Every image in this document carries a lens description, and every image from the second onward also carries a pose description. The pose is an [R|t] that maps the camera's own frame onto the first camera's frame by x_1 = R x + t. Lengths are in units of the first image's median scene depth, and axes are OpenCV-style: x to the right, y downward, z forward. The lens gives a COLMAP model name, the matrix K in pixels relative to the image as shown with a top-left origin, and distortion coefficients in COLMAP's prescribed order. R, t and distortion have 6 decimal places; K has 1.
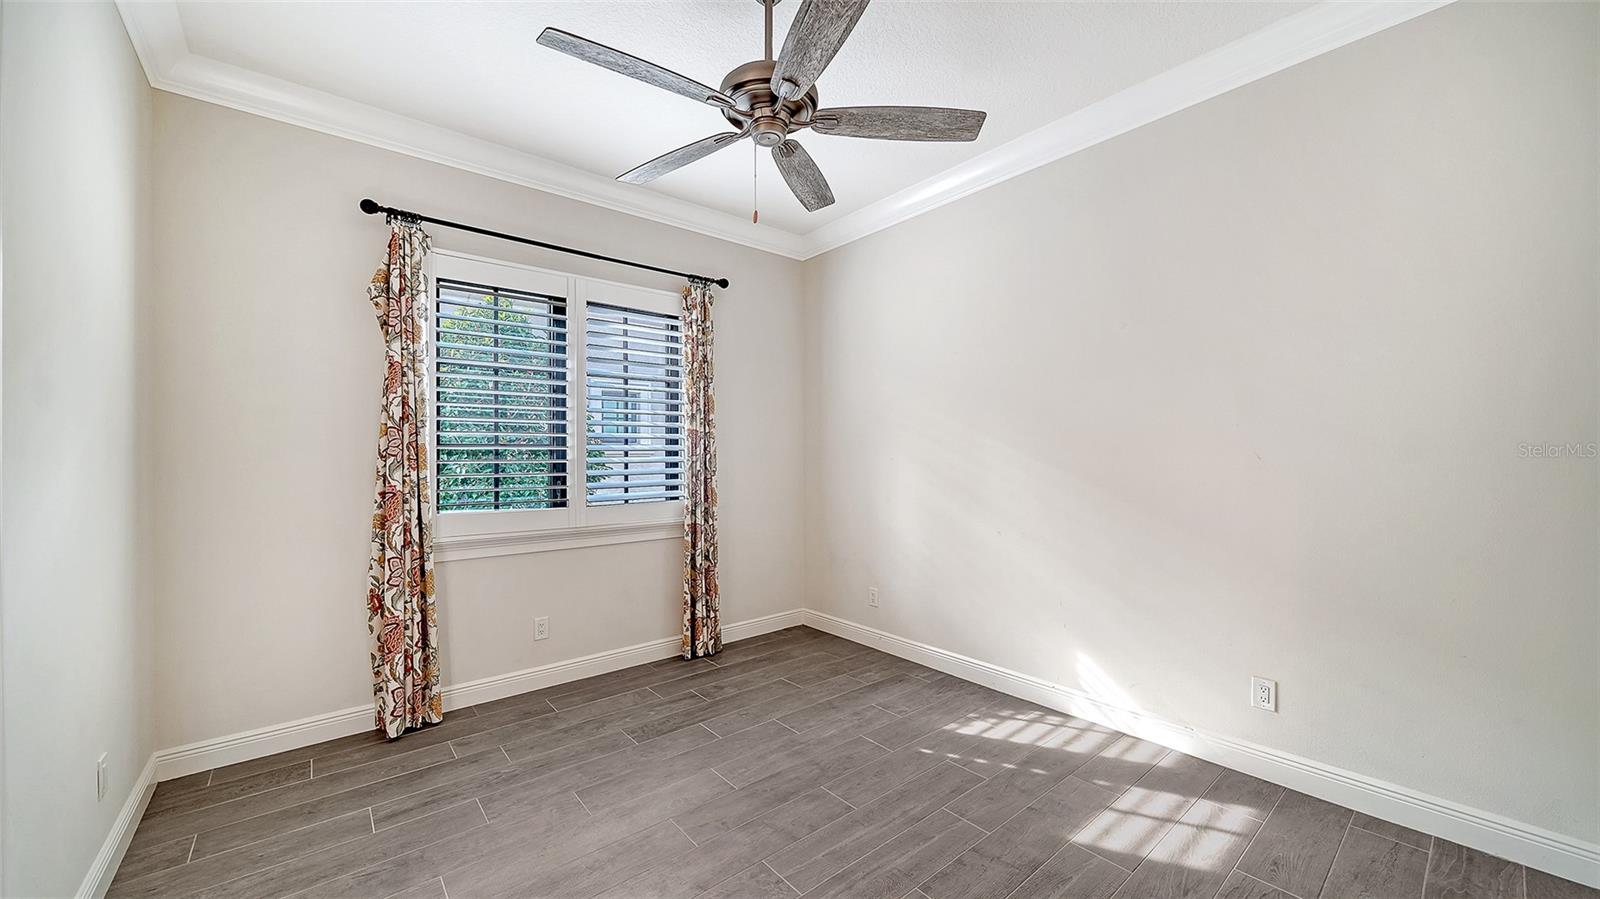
lens RADIAL K [[591.0, 0, 796.2], [0, 591.0, 459.1], [0, 0, 1]] dist [-0.006478, -0.001481]
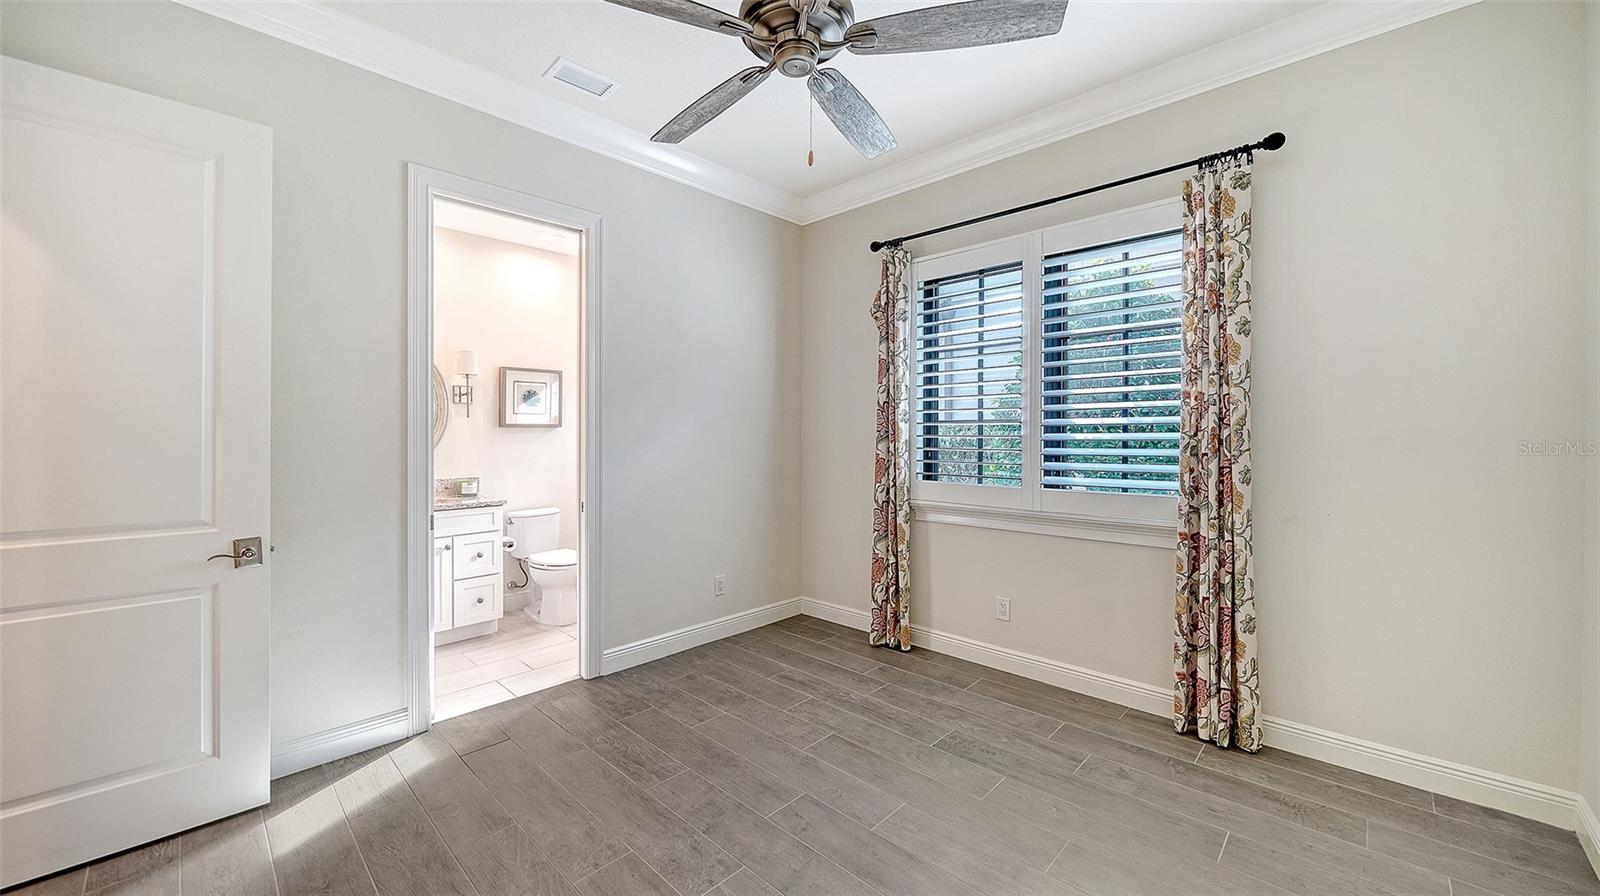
lens RADIAL K [[591.0, 0, 796.3], [0, 591.0, 431.8], [0, 0, 1]] dist [-0.006478, -0.001481]
pose [[0.108480, 0.002644, -0.994095, 0.537490], [-0.005326, 0.999984, 0.002079, -0.005084], [0.994084, 0.005069, 0.108492, 0.599098]]
